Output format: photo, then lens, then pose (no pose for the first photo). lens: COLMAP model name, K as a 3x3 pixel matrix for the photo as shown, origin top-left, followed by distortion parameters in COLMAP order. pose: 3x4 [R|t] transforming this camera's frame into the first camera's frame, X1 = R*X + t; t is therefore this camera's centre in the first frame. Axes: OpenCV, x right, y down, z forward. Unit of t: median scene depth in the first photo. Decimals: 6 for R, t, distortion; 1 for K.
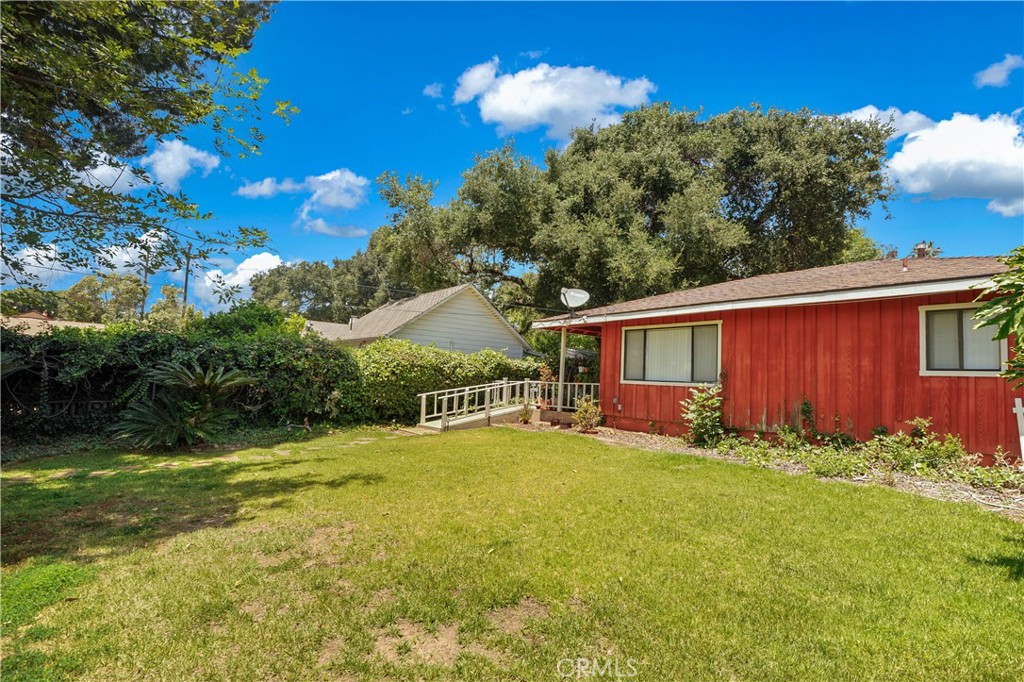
lens RADIAL K [[518.2, 0, 512.0], [0, 518.2, 341.0], [0, 0, 1]] dist [-0.000218, -0.000061]
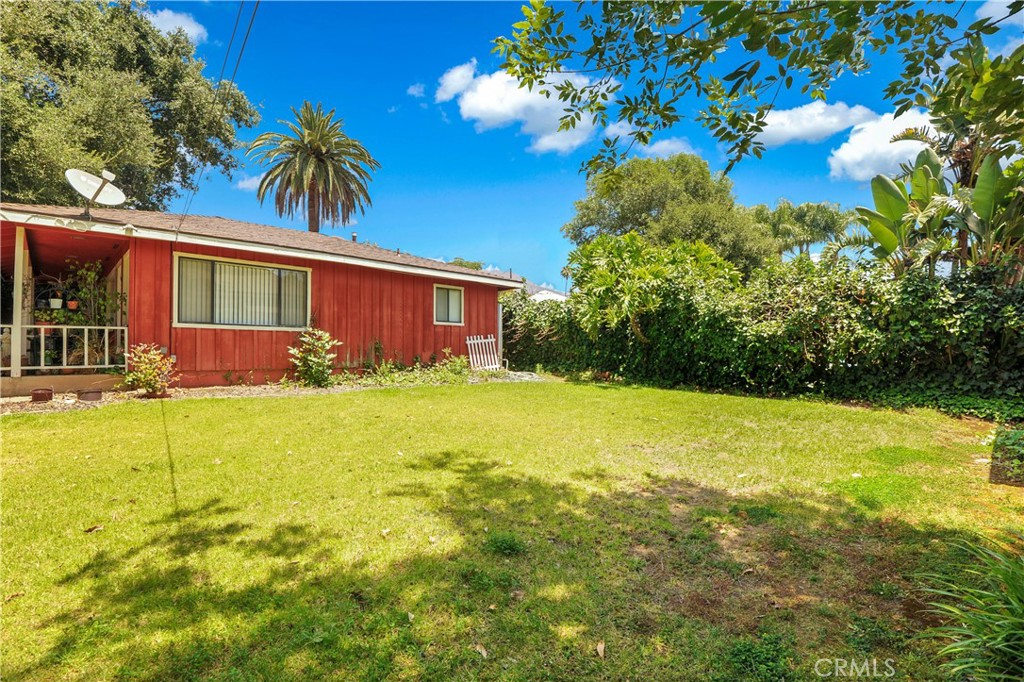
lens RADIAL K [[479.8, 0, 539.3], [0, 479.8, 343.0], [0, 0, 1]] dist [-0.001208, -0.000238]
pose [[-0.155982, -0.017522, 0.987604, -0.680896], [-0.074987, 0.997167, 0.005848, 0.075373], [-0.984909, -0.073146, -0.156854, 0.725296]]
